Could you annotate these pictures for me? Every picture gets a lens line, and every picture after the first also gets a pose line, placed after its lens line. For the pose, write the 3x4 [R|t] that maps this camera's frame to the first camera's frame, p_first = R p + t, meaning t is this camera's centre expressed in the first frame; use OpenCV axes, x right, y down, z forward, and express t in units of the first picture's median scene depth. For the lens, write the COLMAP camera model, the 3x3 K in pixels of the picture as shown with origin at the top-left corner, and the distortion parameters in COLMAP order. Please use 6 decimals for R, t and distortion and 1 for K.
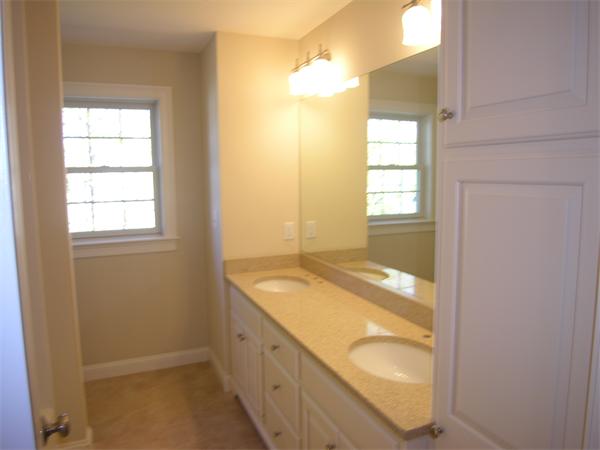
lens RADIAL K [[429.8, 0, 298.2], [0, 429.8, 222.1], [0, 0, 1]] dist [-0.053529, 0.001747]
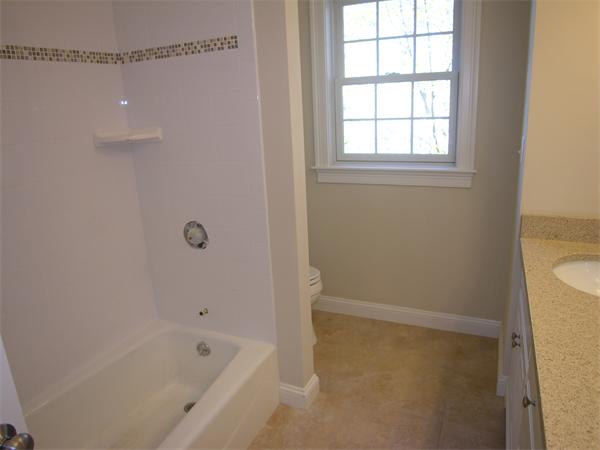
lens RADIAL K [[429.8, 0, 298.2], [0, 429.8, 222.1], [0, 0, 1]] dist [-0.053529, 0.001747]
pose [[0.671617, 0.182967, -0.717952, 0.058988], [-0.044716, 0.977271, 0.207223, -0.016541], [0.739548, -0.107070, 0.664533, 0.303489]]
